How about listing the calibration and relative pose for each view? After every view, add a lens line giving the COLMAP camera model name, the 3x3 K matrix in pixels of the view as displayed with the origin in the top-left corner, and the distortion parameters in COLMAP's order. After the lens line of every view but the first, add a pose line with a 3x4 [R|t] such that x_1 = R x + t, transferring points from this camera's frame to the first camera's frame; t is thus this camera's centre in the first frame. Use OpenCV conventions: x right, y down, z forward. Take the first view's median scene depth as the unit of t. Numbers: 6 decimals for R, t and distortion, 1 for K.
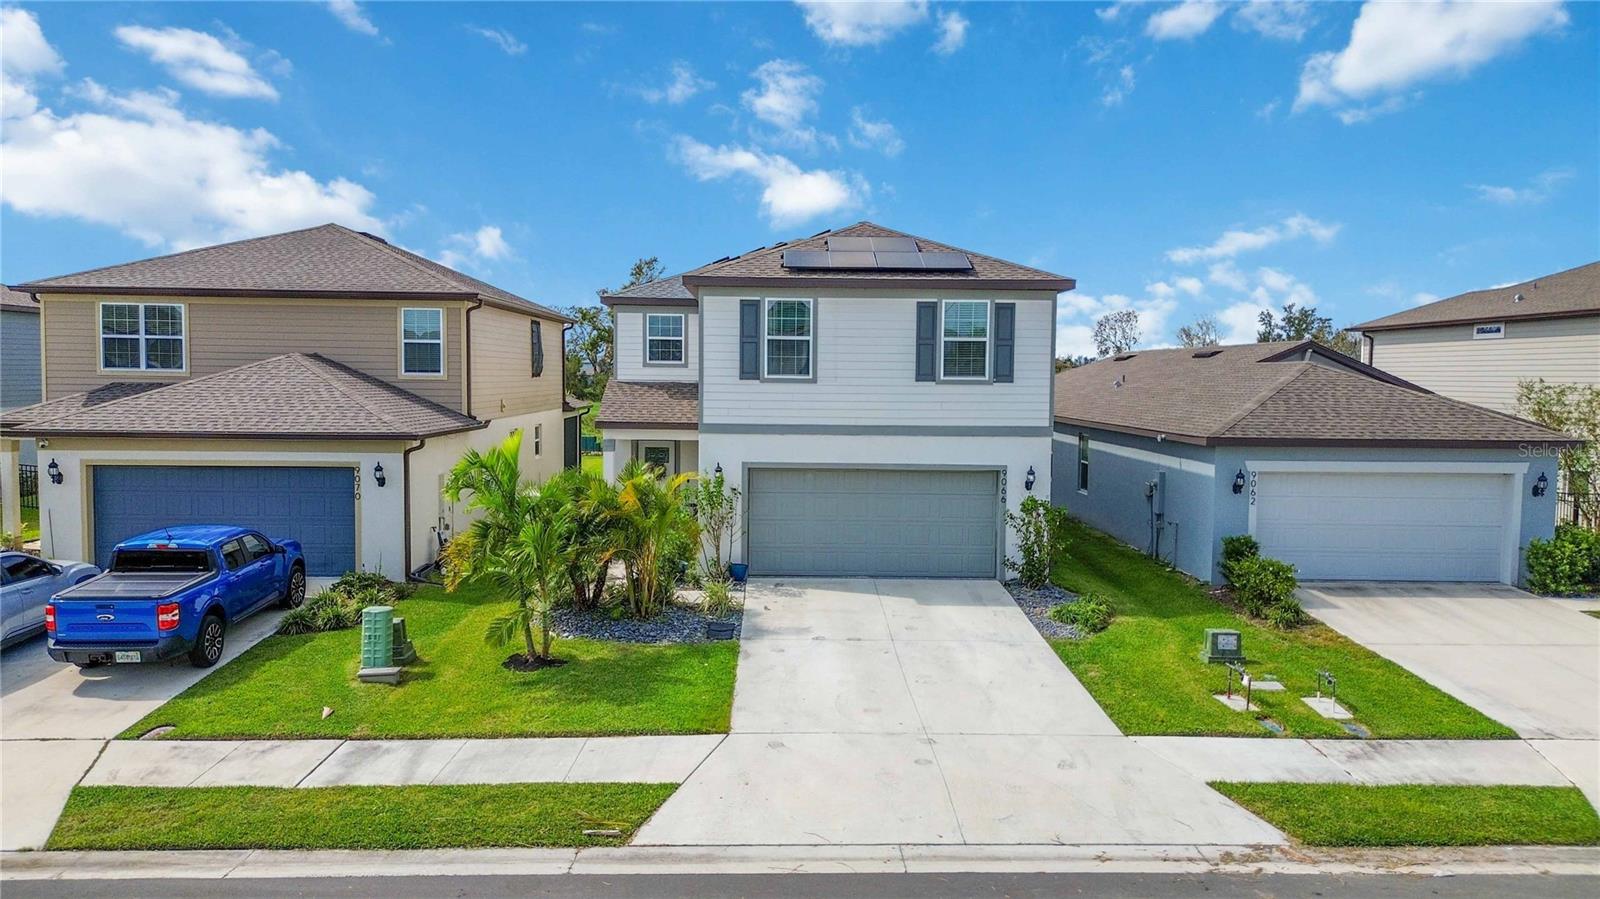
lens RADIAL K [[1129.9, 0, 796.2], [0, 1129.9, 444.5], [0, 0, 1]] dist [0.079652, -0.083899]
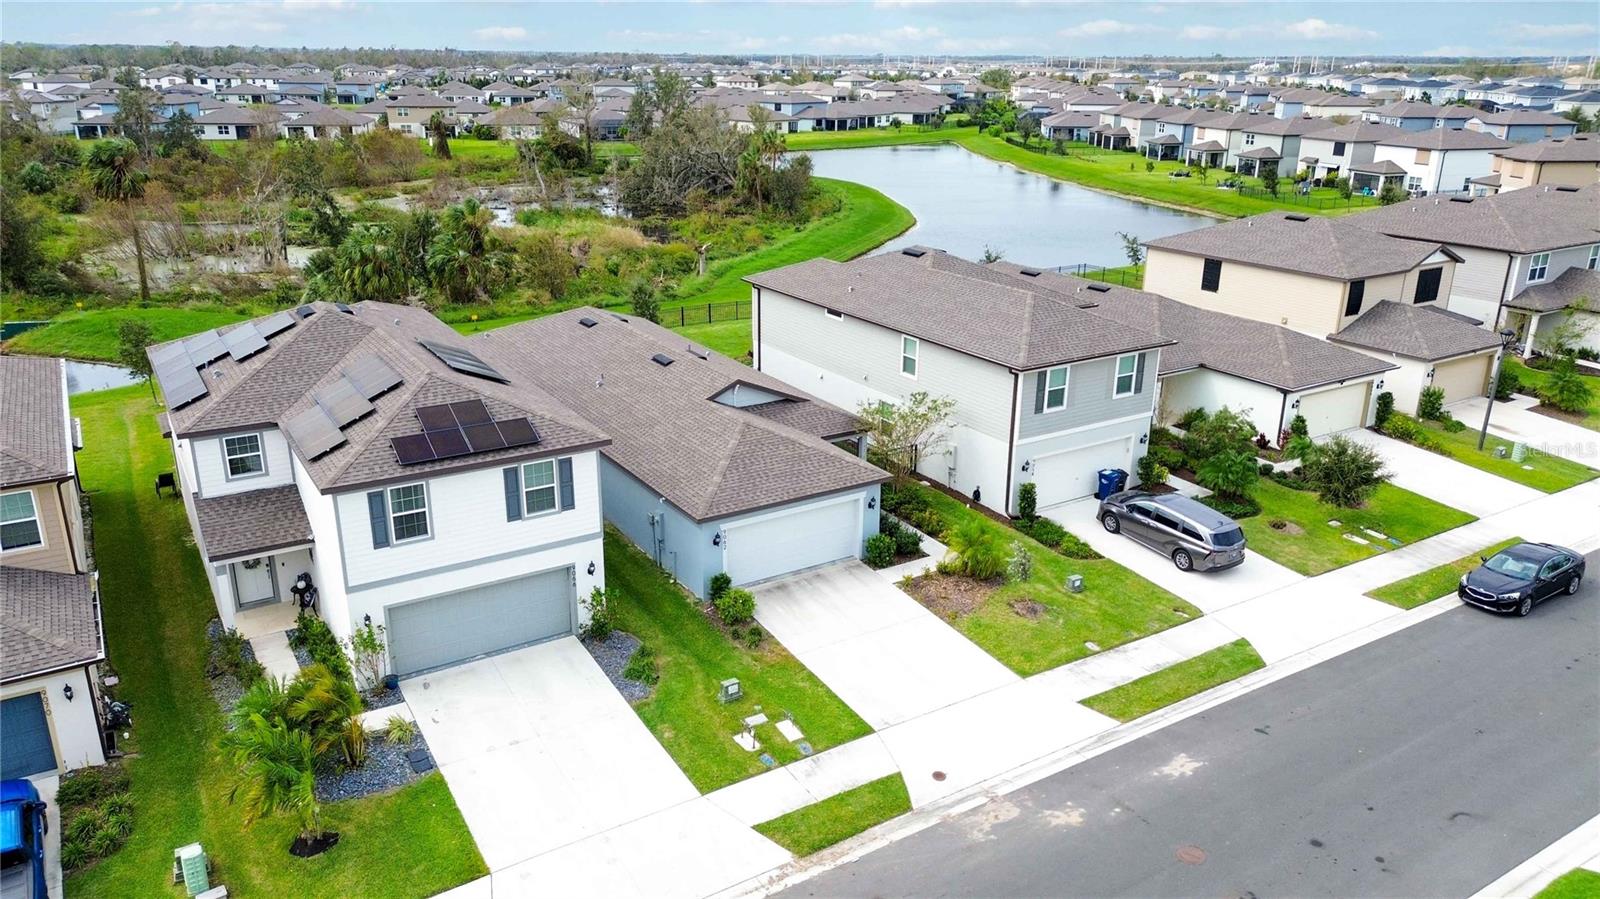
lens RADIAL K [[1129.9, 0, 796.2], [0, 1129.9, 444.5], [0, 0, 1]] dist [0.079652, -0.083899]
pose [[0.860587, -0.169514, 0.480265, -0.243549], [0.033683, 0.959863, 0.278438, -0.525282], [-0.508188, -0.223444, 0.831756, -0.320419]]
